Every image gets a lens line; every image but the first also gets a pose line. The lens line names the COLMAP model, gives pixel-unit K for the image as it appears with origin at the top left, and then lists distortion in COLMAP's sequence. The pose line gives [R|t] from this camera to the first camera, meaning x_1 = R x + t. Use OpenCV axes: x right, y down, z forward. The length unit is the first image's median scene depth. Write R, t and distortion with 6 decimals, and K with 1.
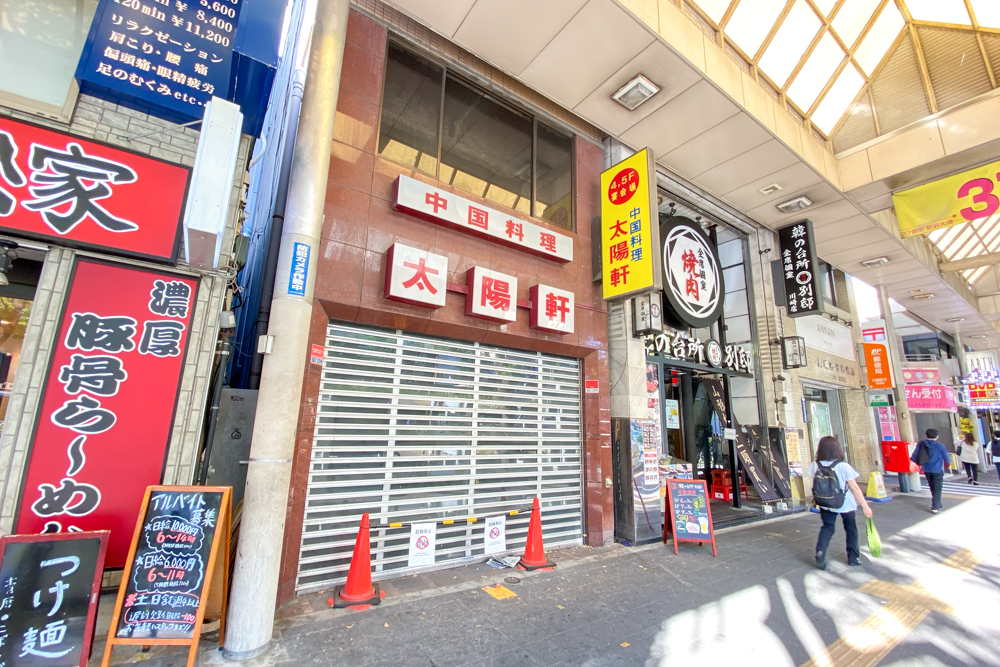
lens RADIAL K [[428.5, 0, 500.0], [0, 428.5, 333.5], [0, 0, 1]] dist [0.028171, -0.029952]
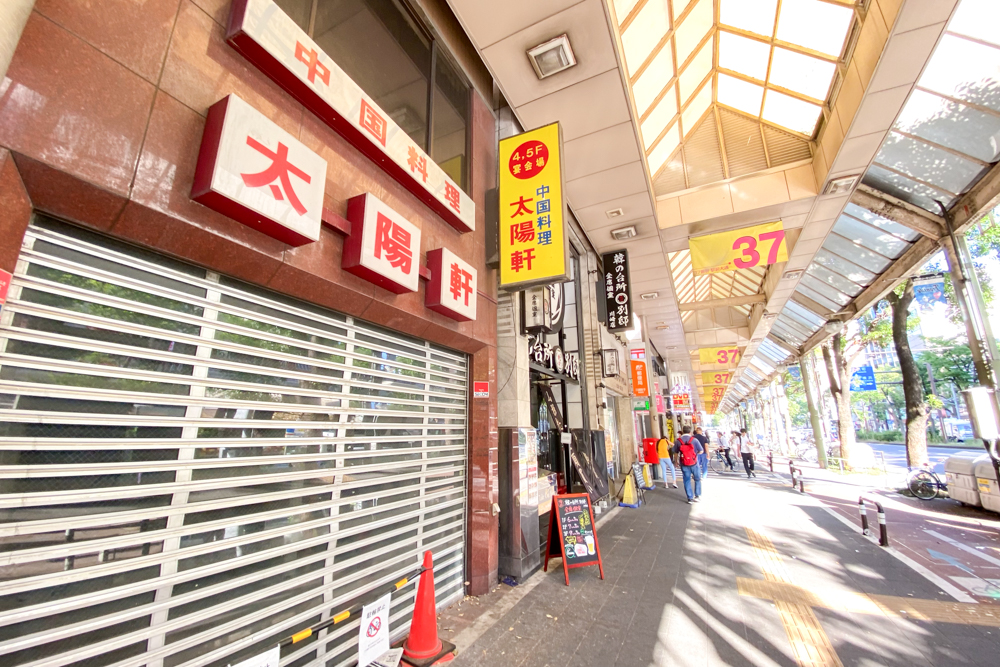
lens RADIAL K [[400.5, 0, 498.4], [0, 400.5, 335.6], [0, 0, 1]] dist [0.025296, -0.022100]
pose [[0.876377, 0.081739, 0.474639, -0.134821], [-0.073523, 0.996648, -0.035882, 0.050076], [-0.475980, -0.003451, 0.879449, 0.345570]]
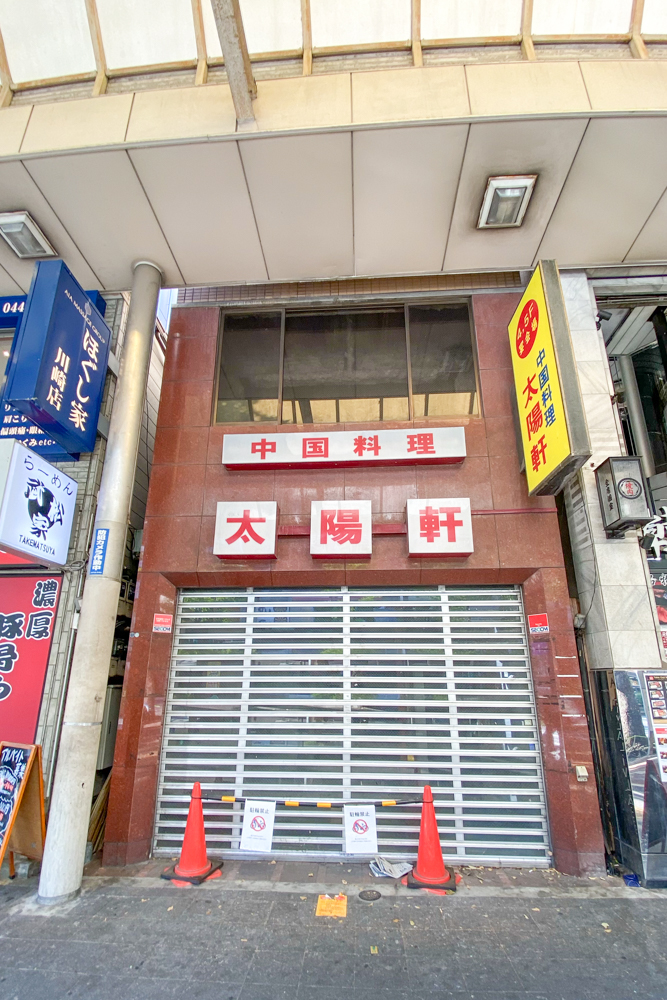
lens RADIAL K [[451.7, 0, 333.8], [0, 451.7, 553.1], [0, 0, 1]] dist [0.012003, -0.017171]
pose [[0.781454, -0.199393, -0.591247, 0.441965], [0.152631, 0.979865, -0.128717, 0.063286], [0.605007, 0.010344, 0.796153, 0.258537]]
